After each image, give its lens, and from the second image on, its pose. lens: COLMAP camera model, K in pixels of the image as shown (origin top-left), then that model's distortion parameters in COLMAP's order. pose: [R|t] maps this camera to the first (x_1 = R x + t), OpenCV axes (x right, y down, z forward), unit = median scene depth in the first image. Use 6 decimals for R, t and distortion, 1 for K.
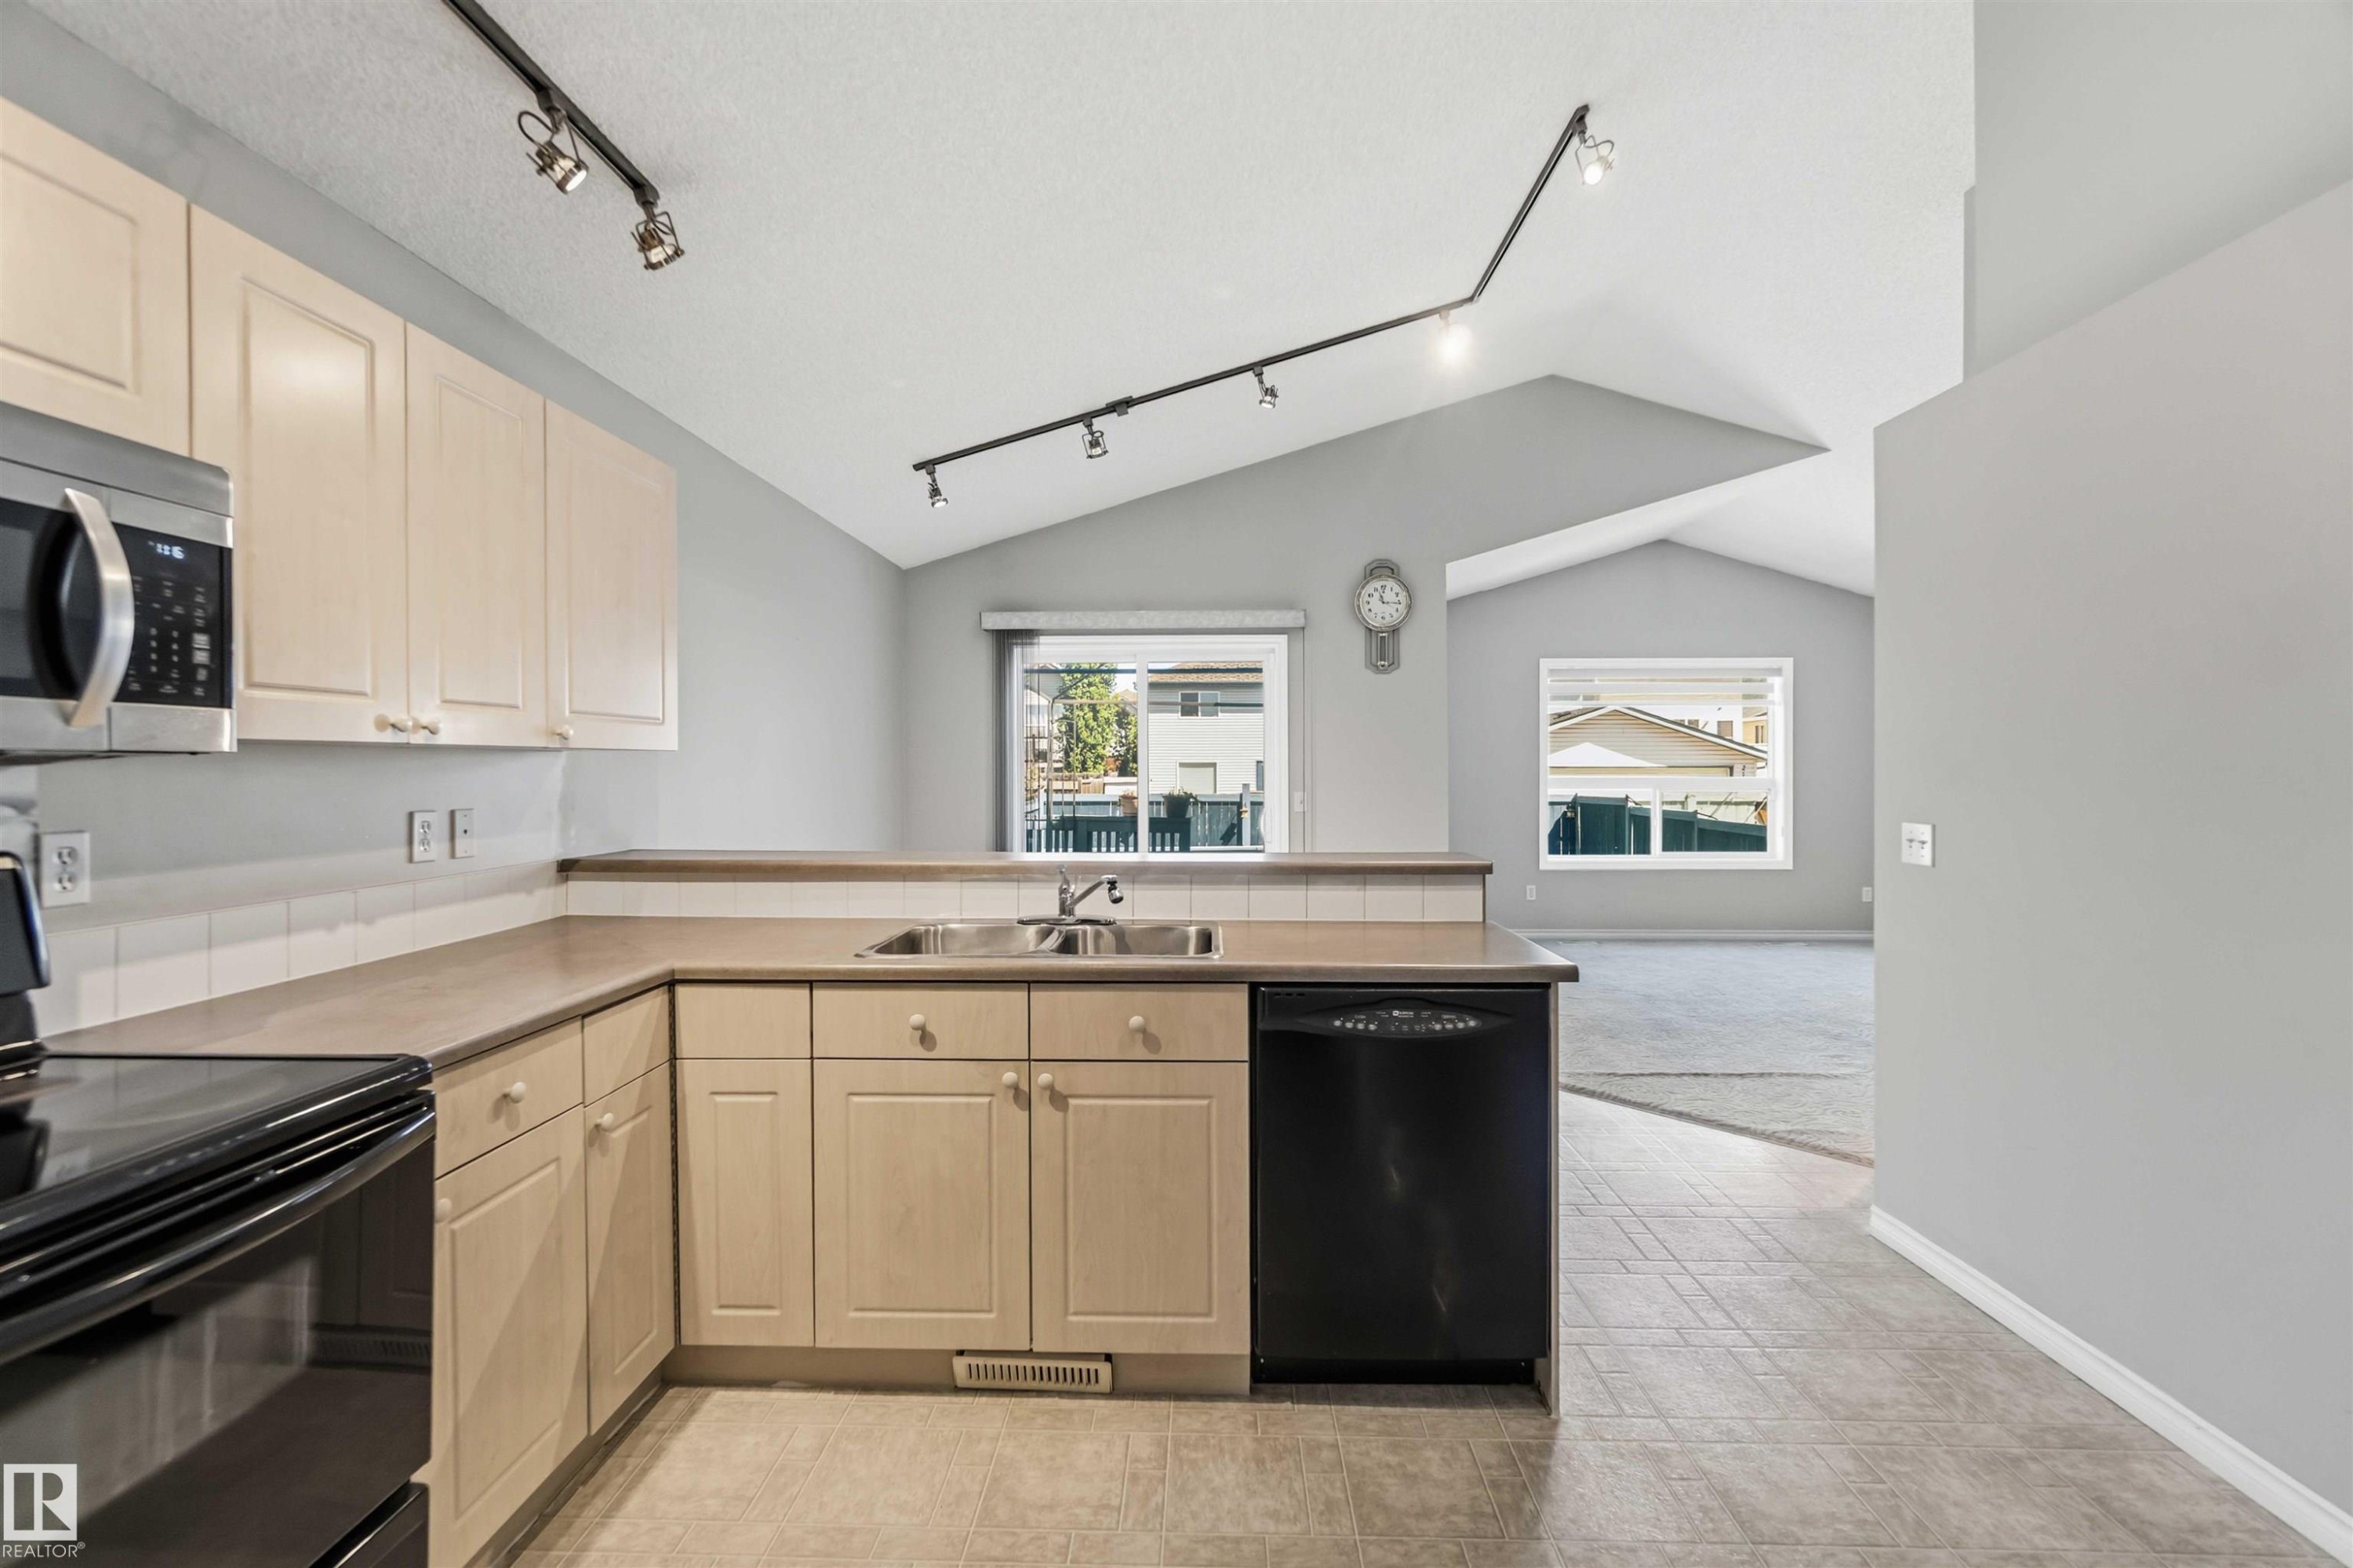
lens RADIAL K [[1008.9, 0, 1164.1], [0, 1008.9, 773.7], [0, 0, 1]] dist [-0.007333, 0.000217]
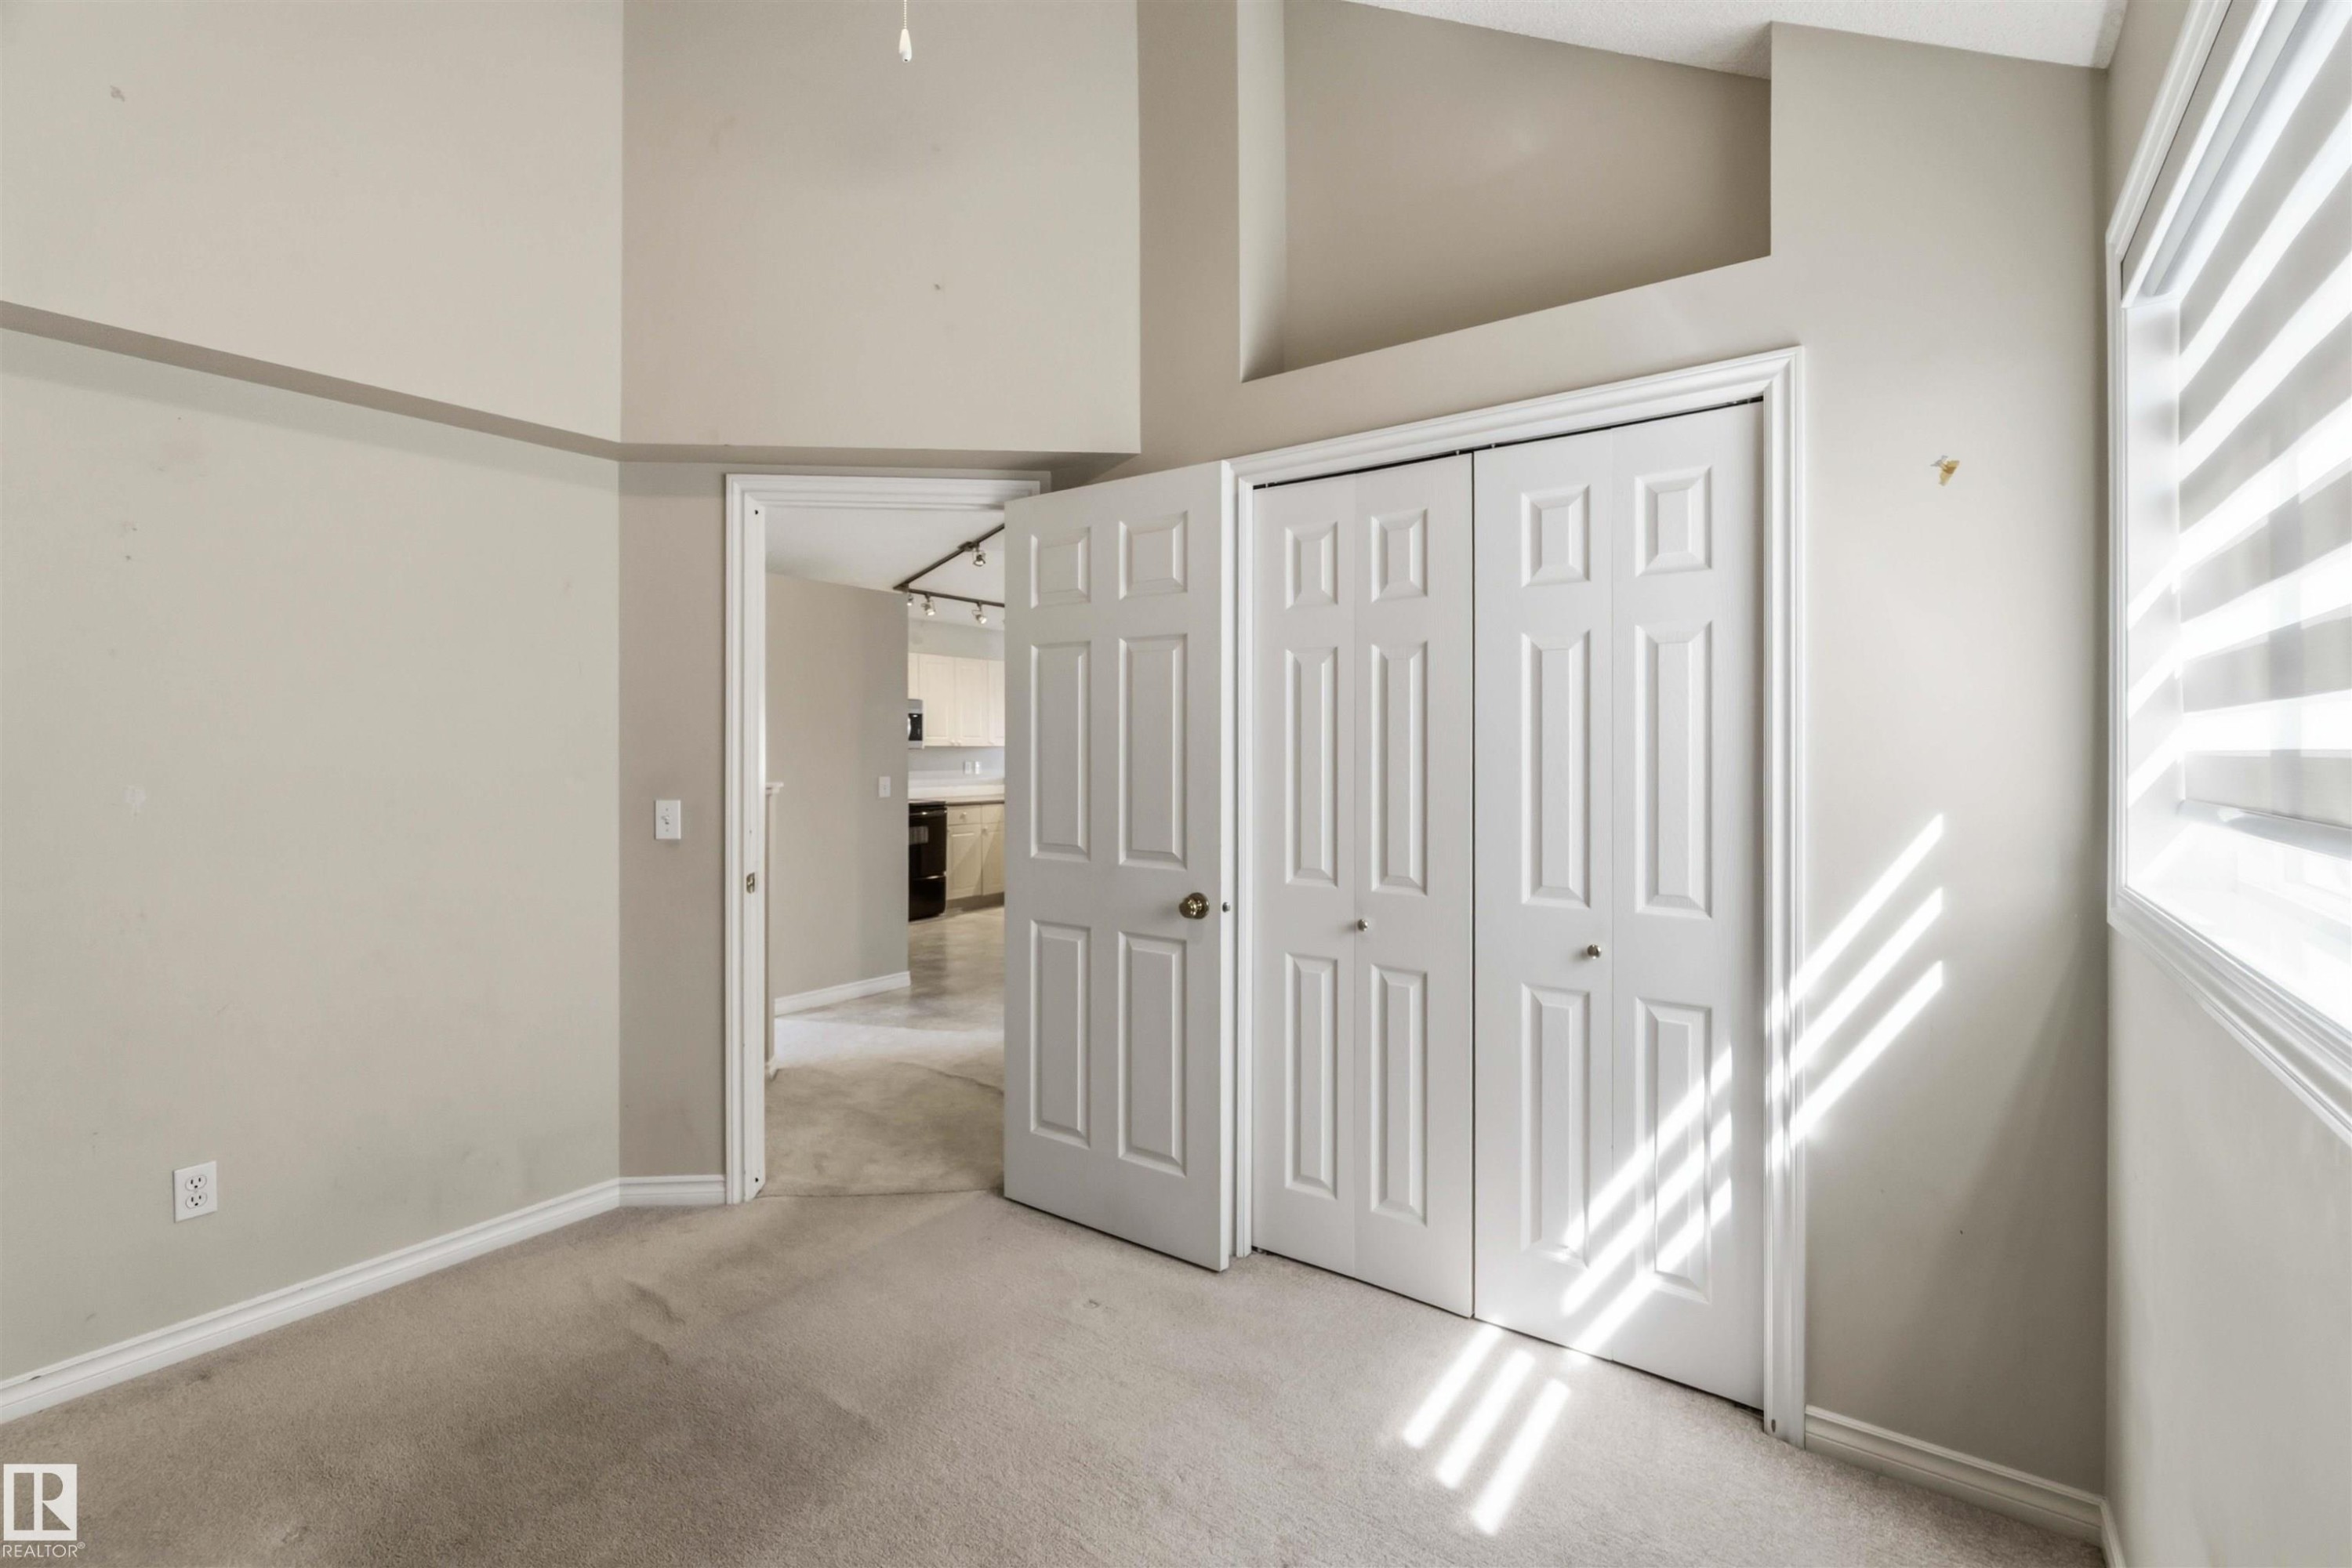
lens RADIAL K [[1008.5, 0, 1183.8], [0, 1008.5, 762.5], [0, 0, 1]] dist [-0.007333, 0.000217]
pose [[0.840068, 0.008288, -0.542419, 2.303607], [-0.004303, 0.999954, 0.008615, 0.002451], [0.542465, -0.004904, 0.840064, -2.027610]]
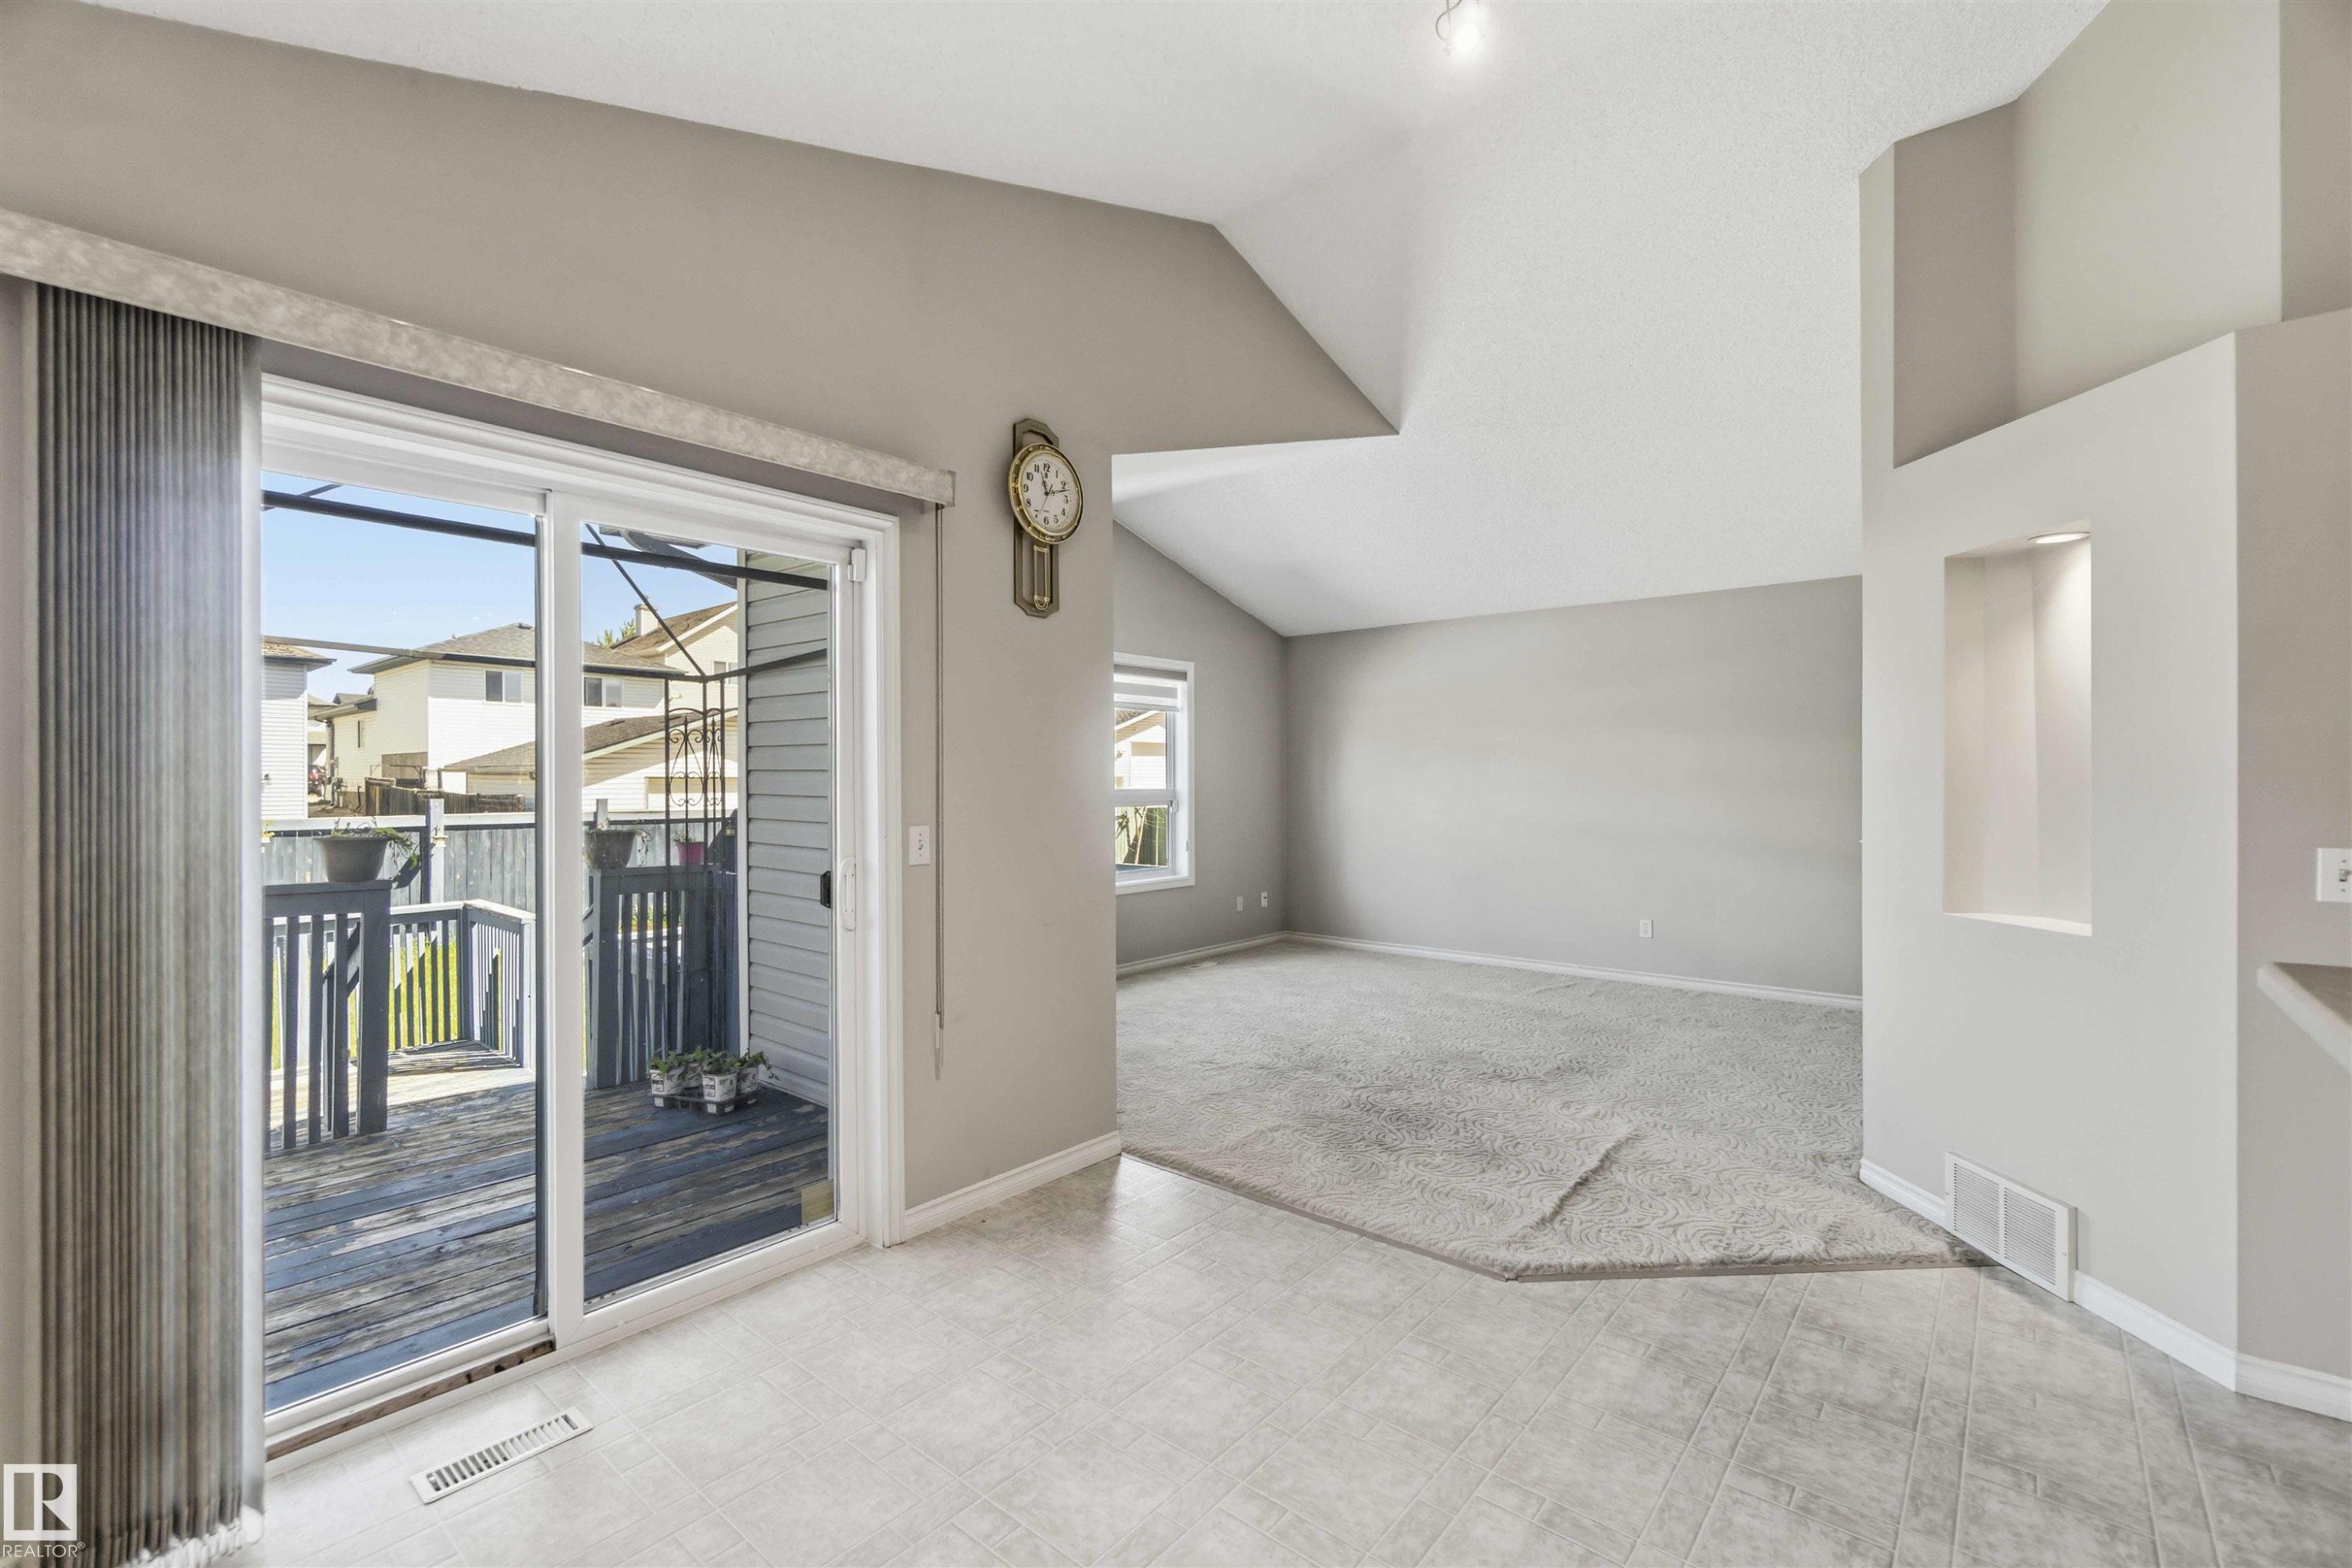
lens RADIAL K [[1008.5, 0, 1162.9], [0, 1008.5, 780.7], [0, 0, 1]] dist [-0.007333, 0.000217]
pose [[0.614620, -0.004129, 0.788813, -0.517752], [0.006469, 0.999979, 0.000194, -0.013778], [-0.788797, 0.004984, 0.614633, 1.544618]]
